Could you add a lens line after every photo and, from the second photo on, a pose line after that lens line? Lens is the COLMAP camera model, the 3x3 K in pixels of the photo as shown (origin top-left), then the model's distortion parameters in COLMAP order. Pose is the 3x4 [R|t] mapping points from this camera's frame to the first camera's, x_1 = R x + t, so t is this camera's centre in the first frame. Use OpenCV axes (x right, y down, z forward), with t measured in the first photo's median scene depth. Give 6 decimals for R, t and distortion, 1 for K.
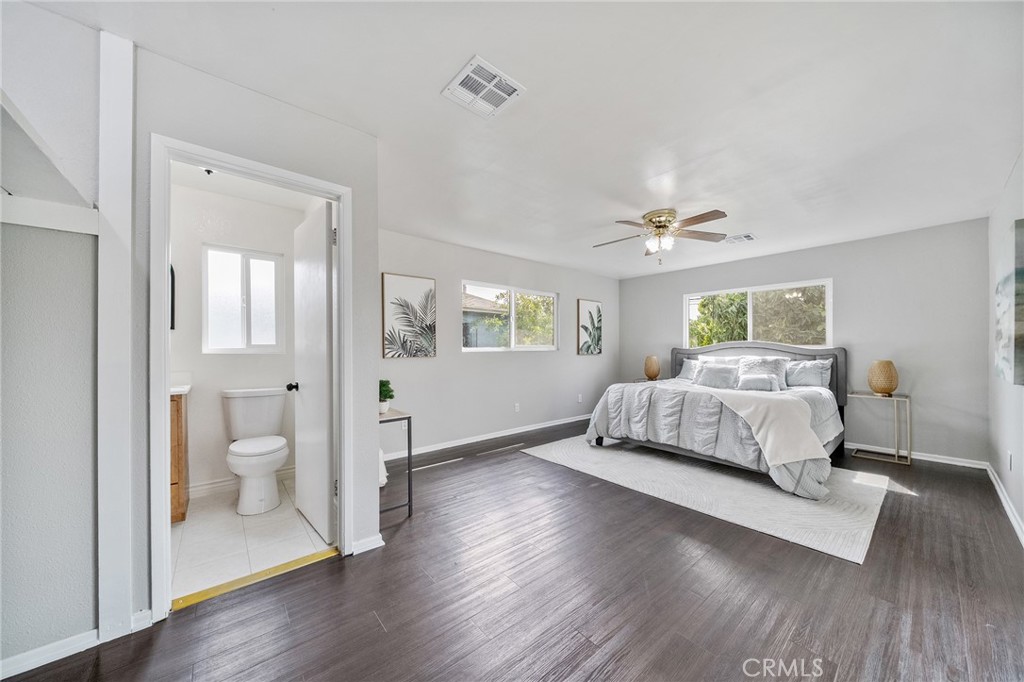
lens RADIAL K [[358.9, 0, 513.8], [0, 358.9, 338.0], [0, 0, 1]] dist [0.001555, -0.000186]
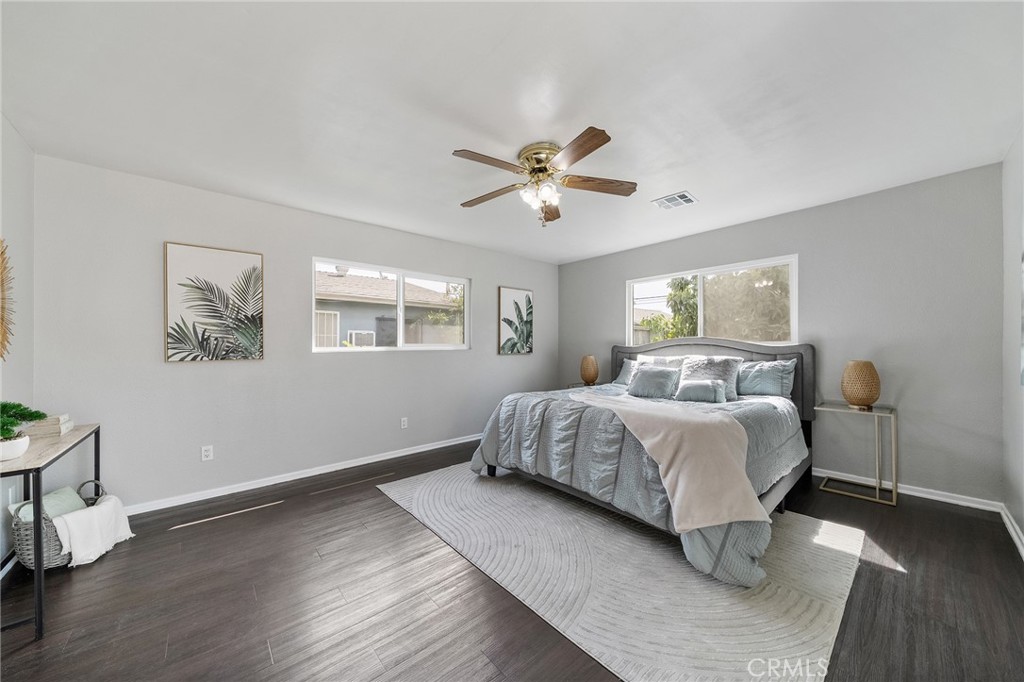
lens RADIAL K [[358.9, 0, 513.8], [0, 358.9, 338.0], [0, 0, 1]] dist [0.001555, -0.000186]
pose [[0.999897, -0.004611, 0.013556, 0.291433], [0.004545, 0.999978, 0.004886, 0.007187], [-0.013578, -0.004824, 0.999896, 0.258492]]
